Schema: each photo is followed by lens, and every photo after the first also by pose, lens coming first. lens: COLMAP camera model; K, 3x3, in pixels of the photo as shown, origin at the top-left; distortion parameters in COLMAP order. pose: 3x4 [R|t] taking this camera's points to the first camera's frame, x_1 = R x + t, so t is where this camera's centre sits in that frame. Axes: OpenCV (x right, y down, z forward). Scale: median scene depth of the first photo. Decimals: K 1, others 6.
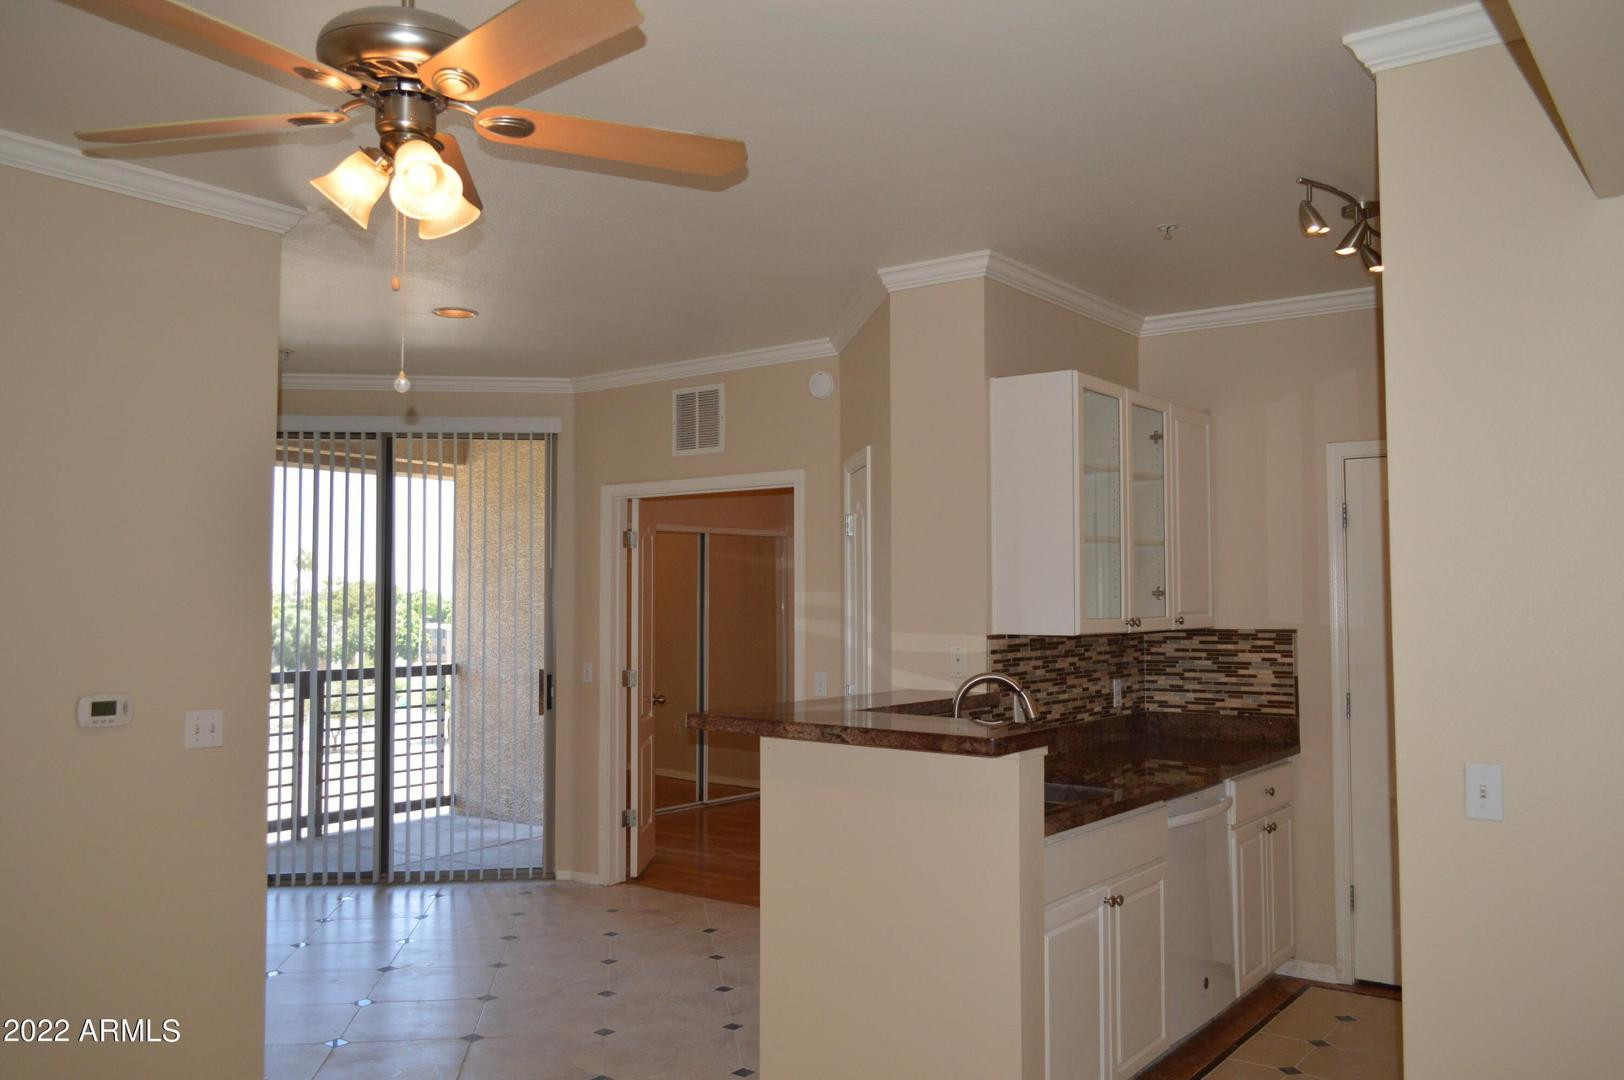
lens RADIAL K [[1287.1, 0, 804.7], [0, 1287.1, 530.2], [0, 0, 1]] dist [-0.011455, 0.005354]
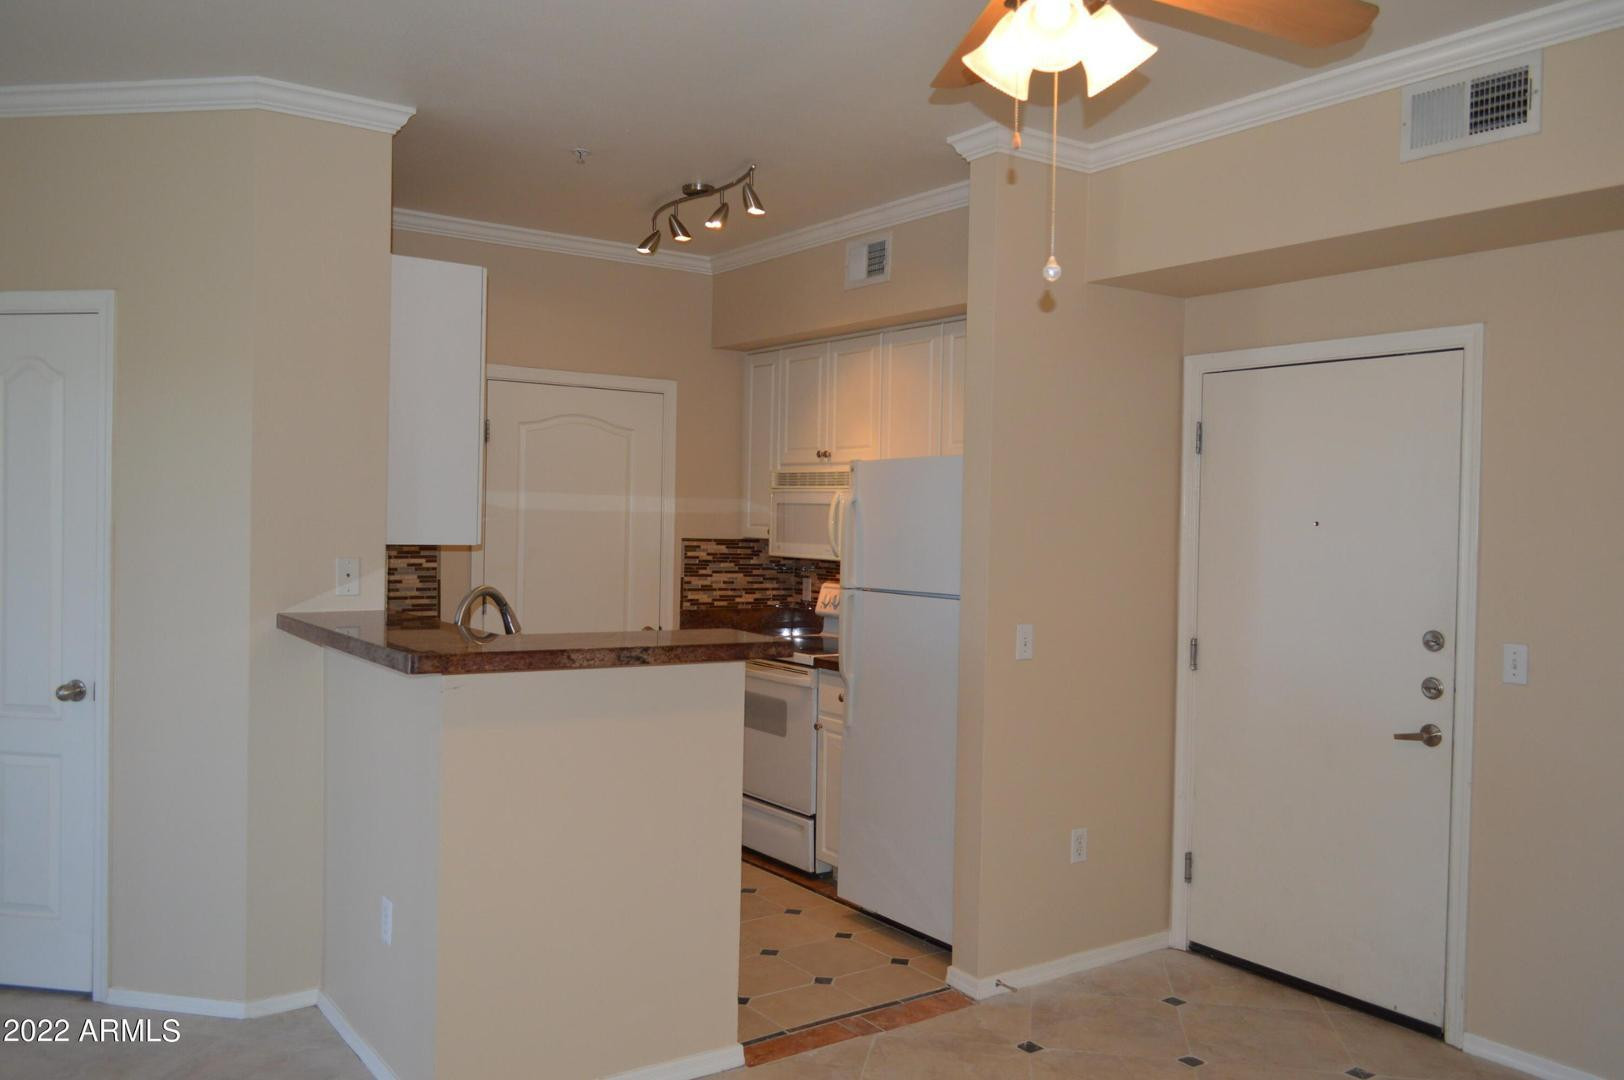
lens RADIAL K [[1287.1, 0, 819.1], [0, 1287.1, 529.1], [0, 0, 1]] dist [-0.011455, 0.005354]
pose [[0.297744, -0.004758, 0.954634, -0.514013], [-0.071472, 0.997070, 0.027261, 0.020638], [-0.951967, -0.076347, 0.296531, 0.381742]]
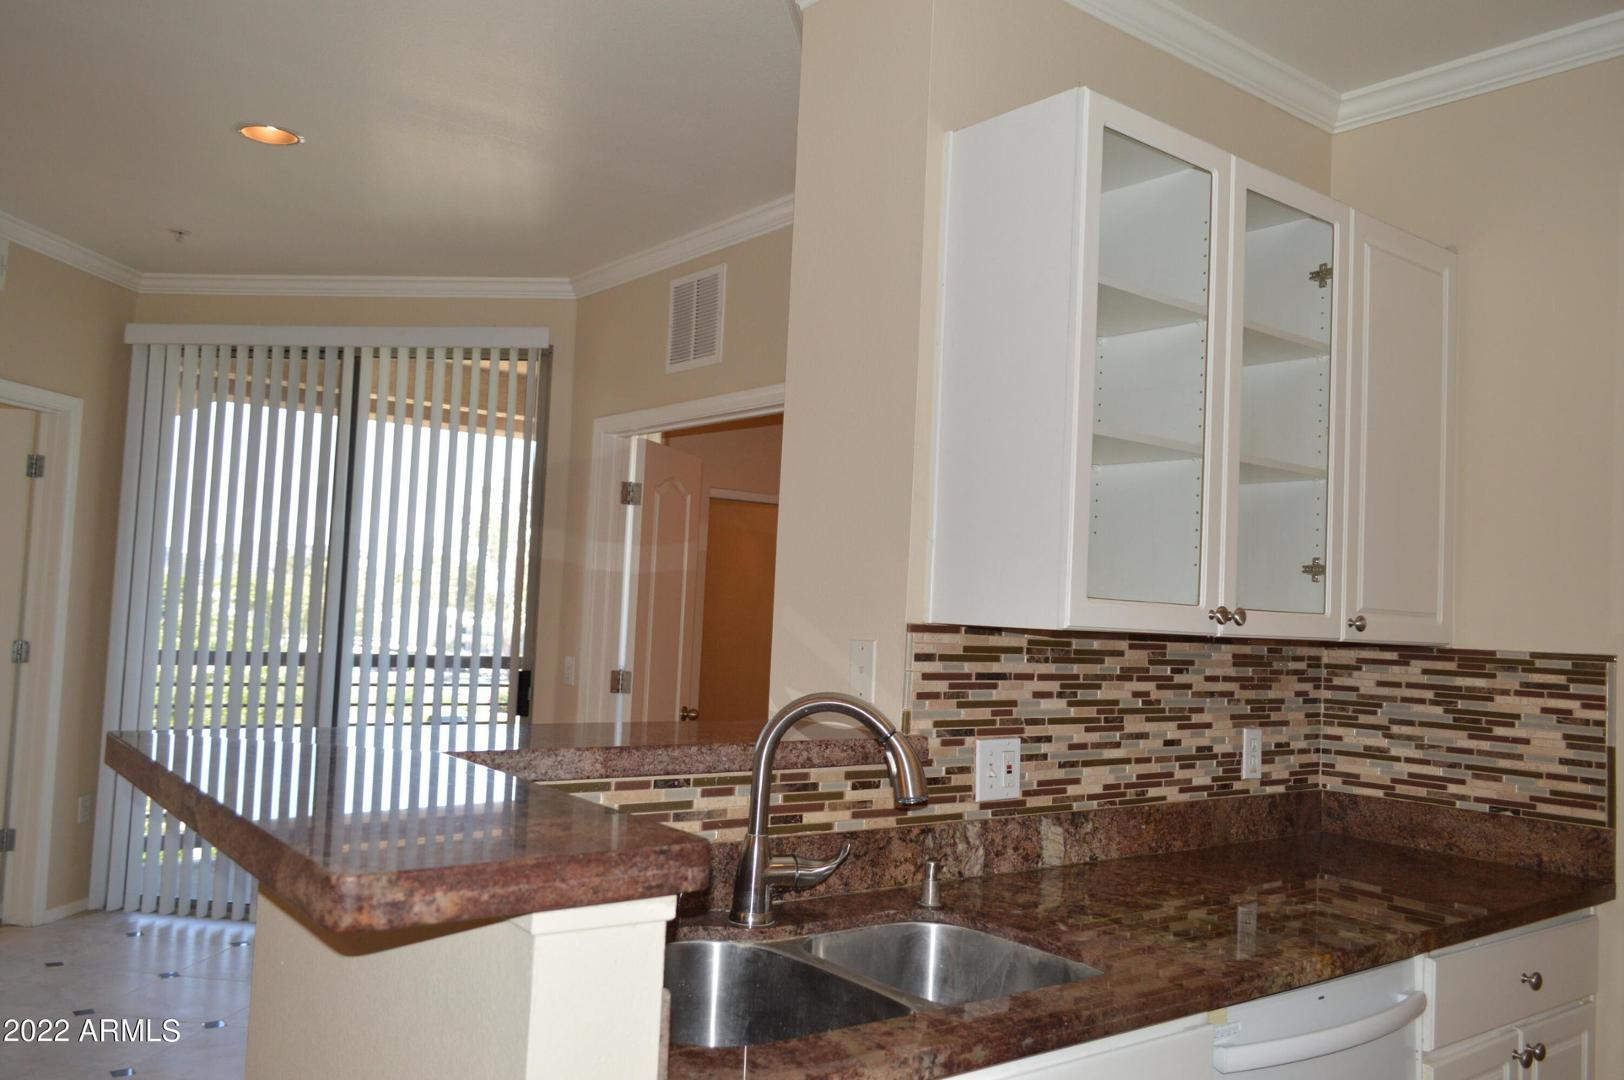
lens RADIAL K [[1287.1, 0, 804.1], [0, 1287.1, 530.5], [0, 0, 1]] dist [-0.011455, 0.005354]
pose [[0.965972, 0.031013, -0.256779, 0.195143], [-0.034914, 0.999334, -0.010647, 0.043122], [0.256278, 0.019250, 0.966411, 0.412960]]
